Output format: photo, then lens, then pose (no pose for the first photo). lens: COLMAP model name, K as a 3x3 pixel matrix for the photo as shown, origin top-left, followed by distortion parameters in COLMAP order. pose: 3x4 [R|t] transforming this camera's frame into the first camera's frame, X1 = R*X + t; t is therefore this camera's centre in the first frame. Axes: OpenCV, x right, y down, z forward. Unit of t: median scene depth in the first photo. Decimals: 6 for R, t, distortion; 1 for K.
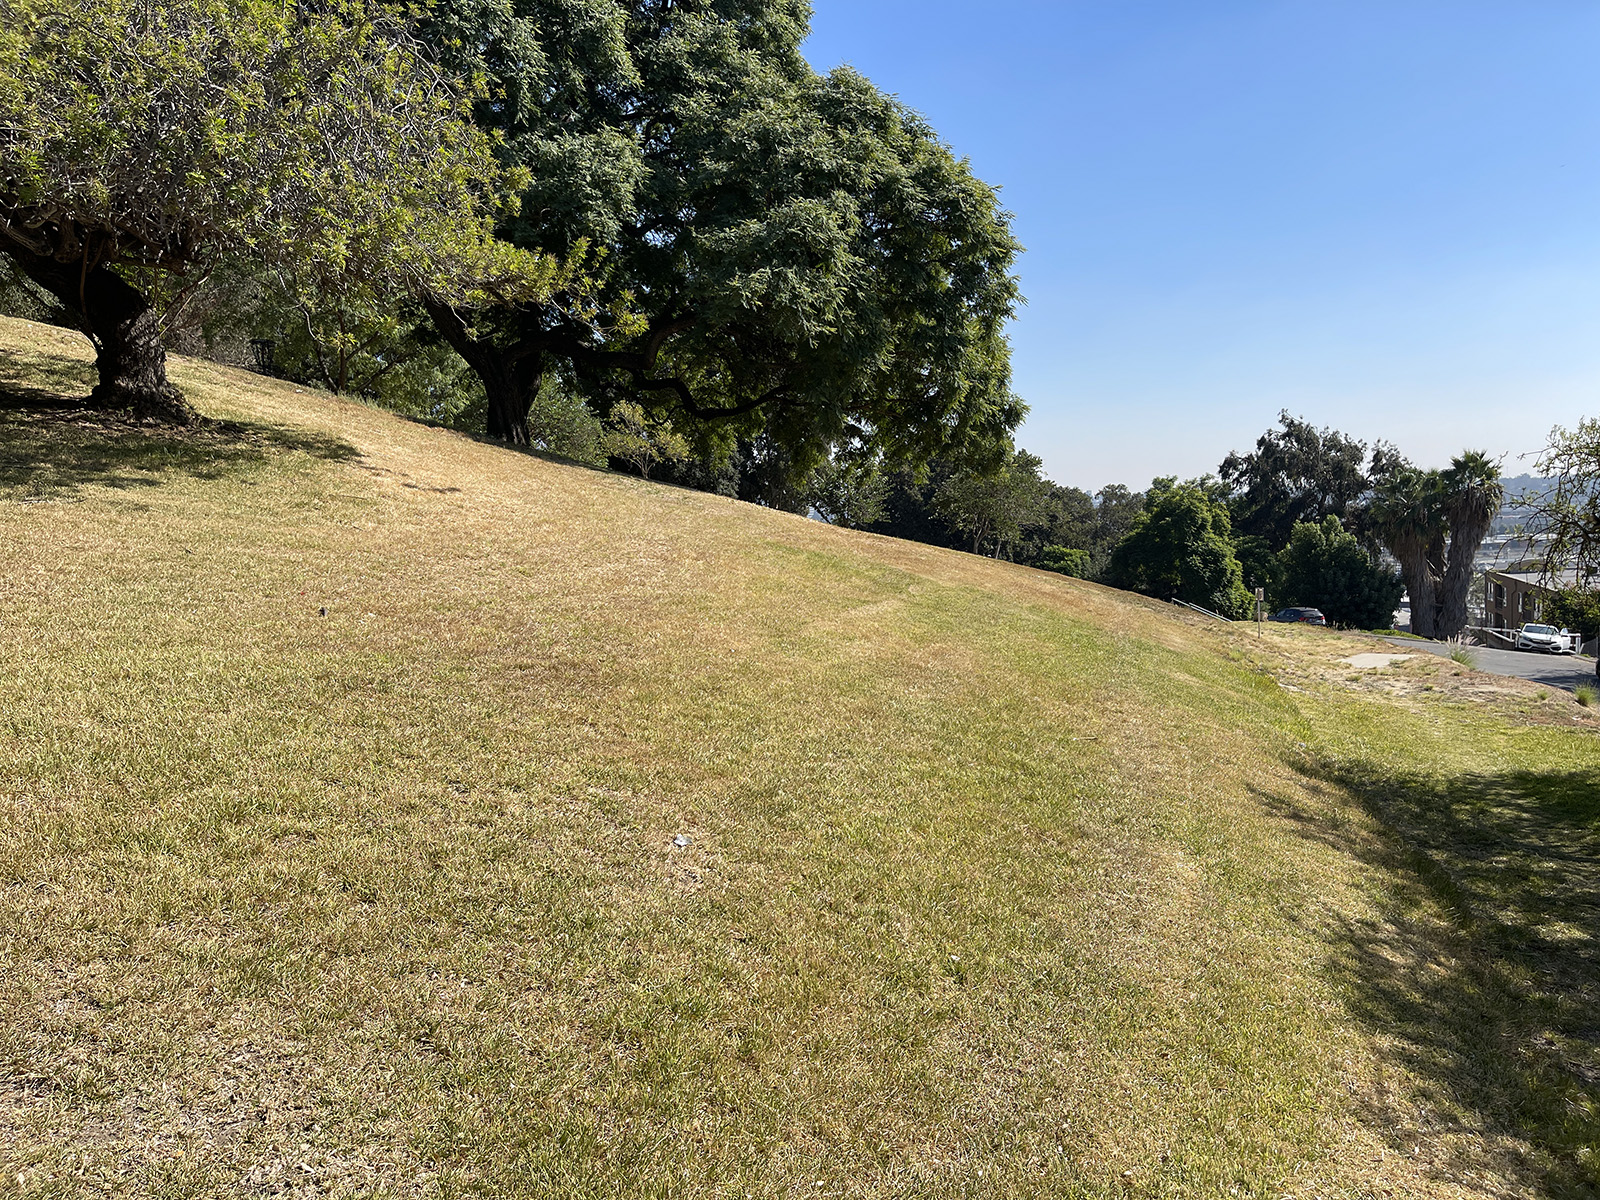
lens RADIAL K [[1206.7, 0, 790.7], [0, 1206.7, 594.7], [0, 0, 1]] dist [0.066133, -0.086651]
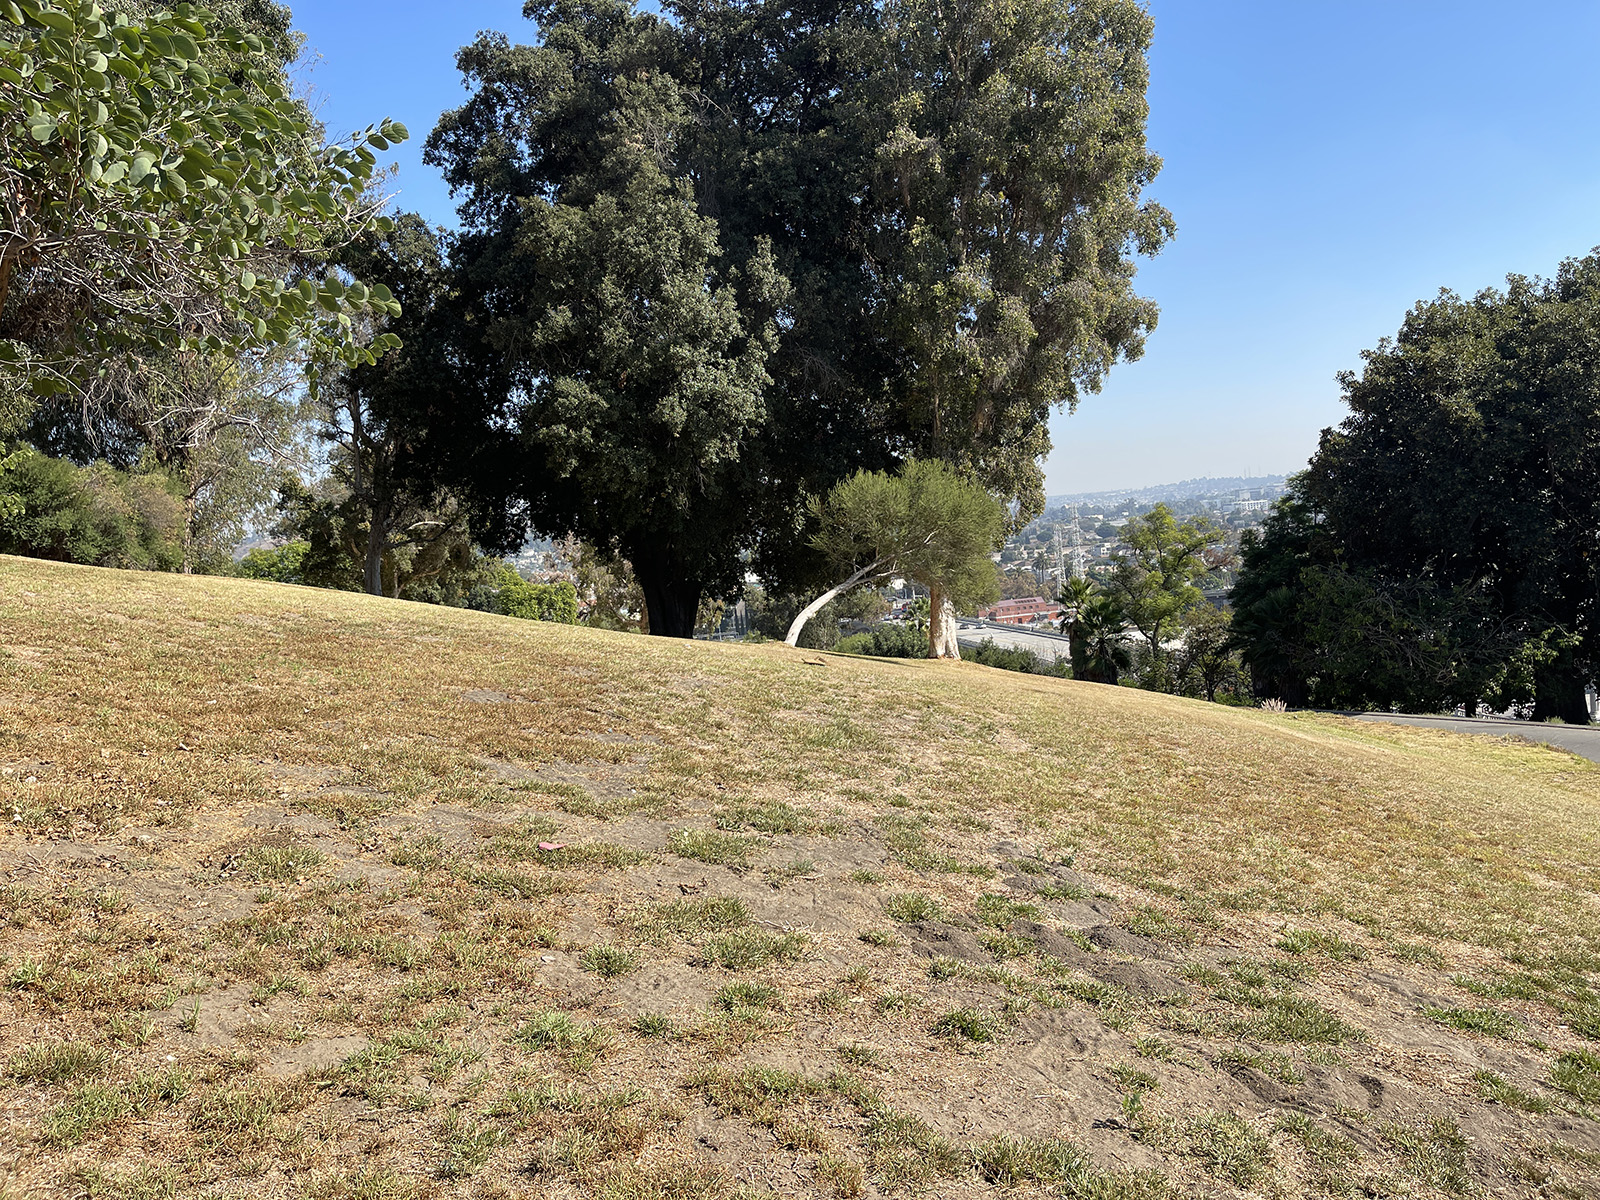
lens RADIAL K [[1206.7, 0, 806.4], [0, 1206.7, 598.0], [0, 0, 1]] dist [0.066133, -0.086651]
pose [[0.909371, -0.006769, -0.415932, 0.374412], [0.013394, 0.999826, 0.013012, -0.122522], [0.415771, -0.017404, 0.909303, 2.621982]]
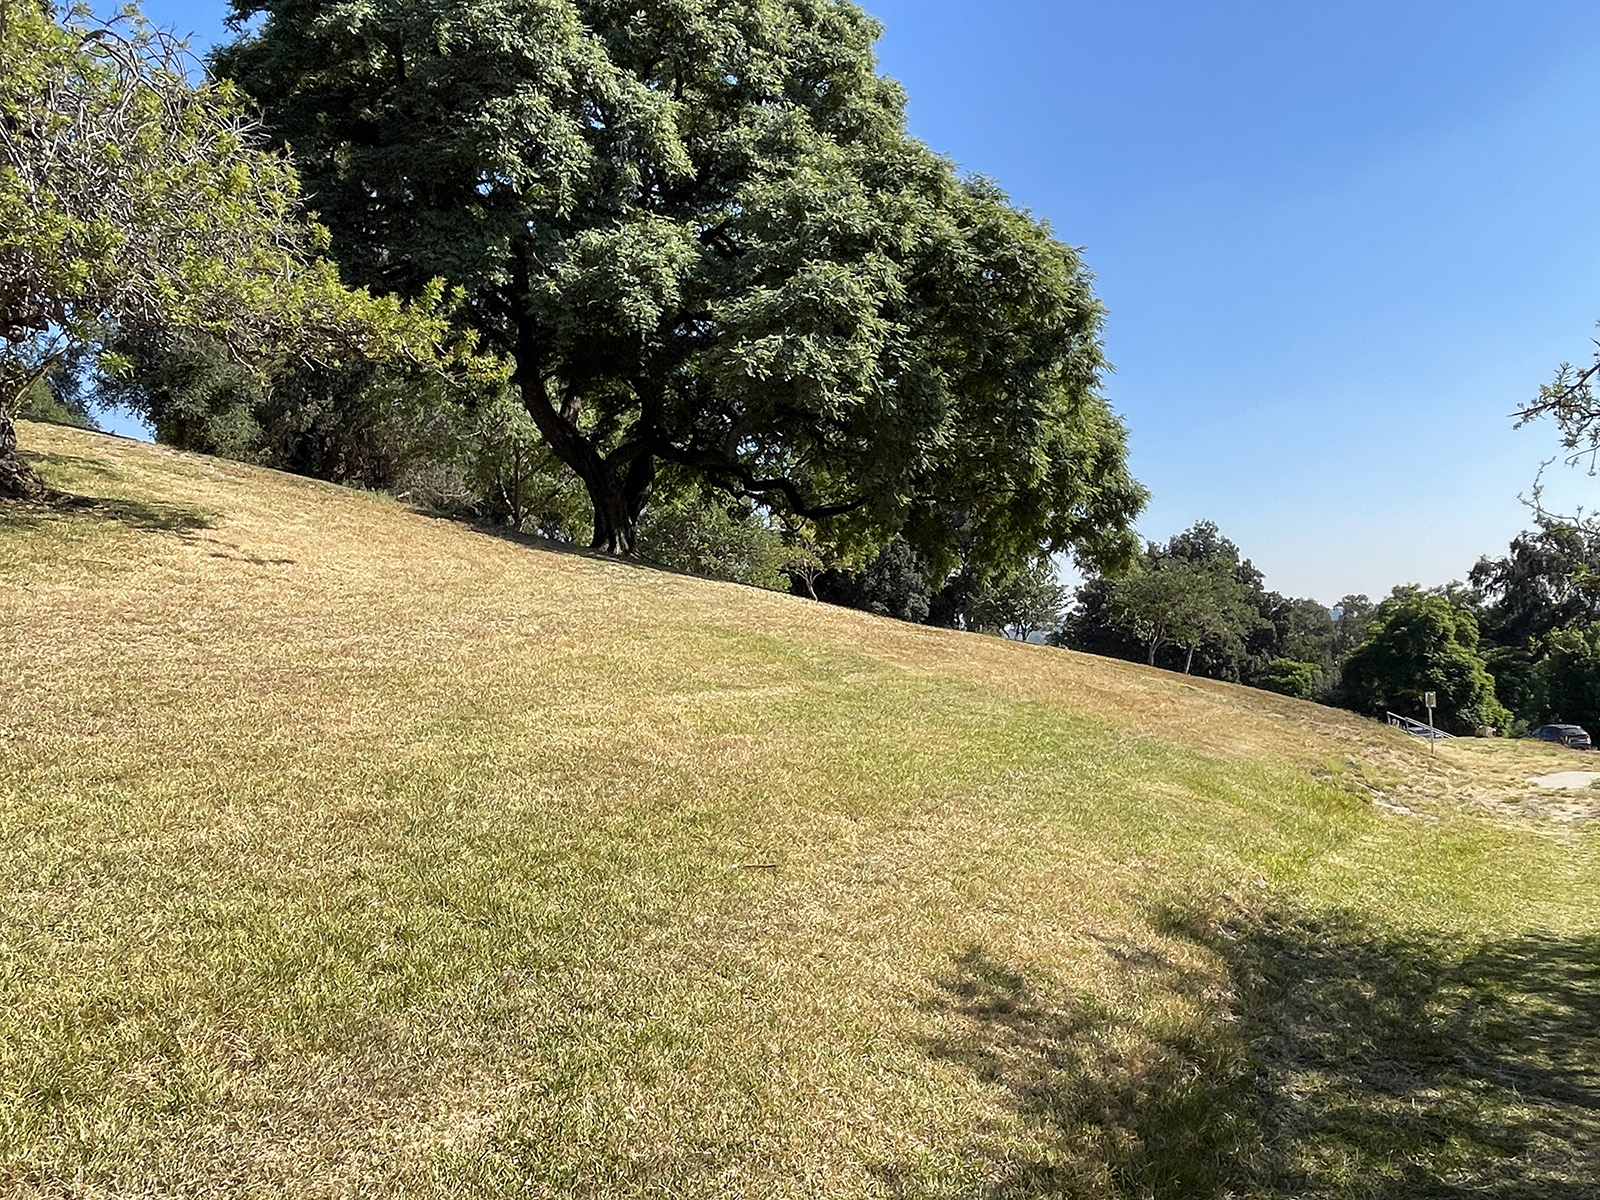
lens RADIAL K [[1175.6, 0, 795.1], [0, 1175.6, 604.6], [0, 0, 1]] dist [0.020298, -0.023334]
pose [[0.979884, -0.016393, -0.198893, 0.147639], [-0.002169, 0.995687, -0.092752, 0.013549], [0.199556, 0.091317, 0.975622, 0.136491]]
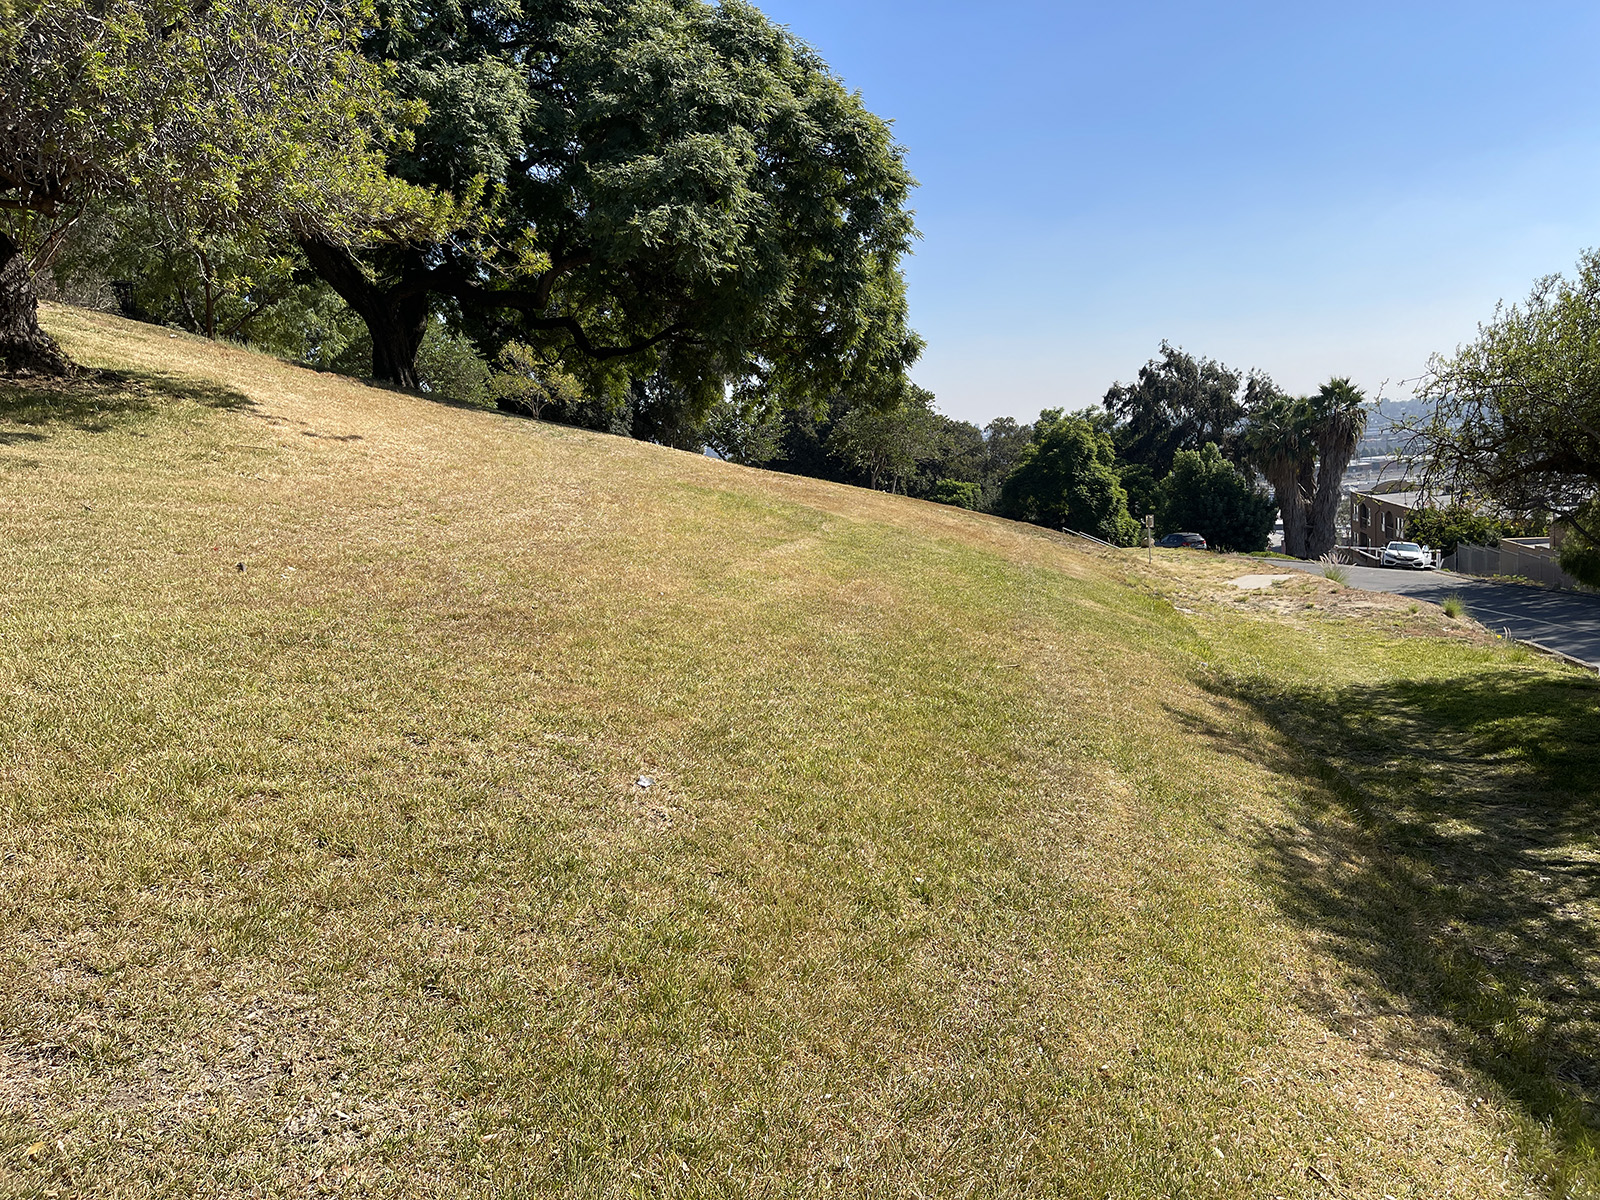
lens RADIAL K [[1206.7, 0, 794.3], [0, 1206.7, 582.9], [0, 0, 1]] dist [0.066133, -0.086651]
pose [[0.995565, -0.032881, 0.088144, -0.010533], [0.029252, 0.998683, 0.042144, -0.000495], [-0.089413, -0.039378, 0.995216, -0.002967]]
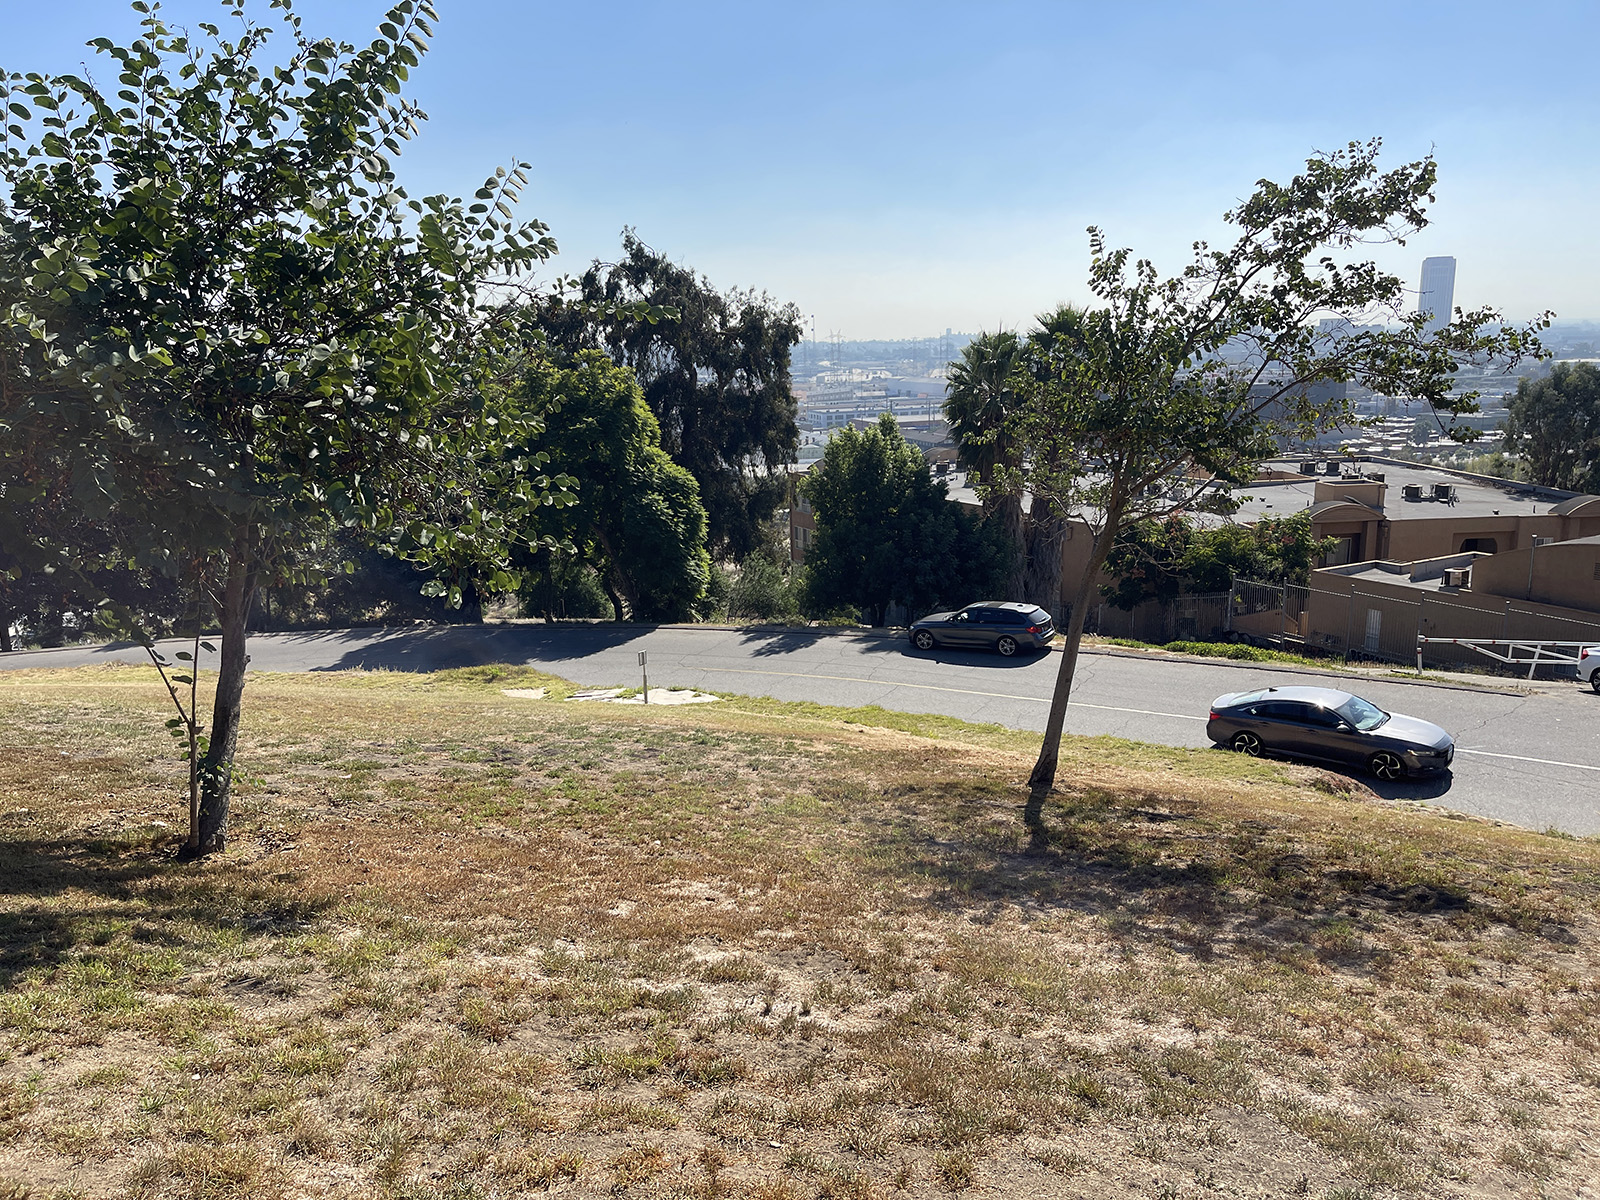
lens RADIAL K [[1206.7, 0, 810.8], [0, 1206.7, 619.1], [0, 0, 1]] dist [0.066133, -0.086651]
pose [[0.660177, -0.138600, 0.738211, -0.034674], [0.043660, 0.988247, 0.146500, -0.198930], [-0.749840, -0.064486, 0.658469, 2.356606]]
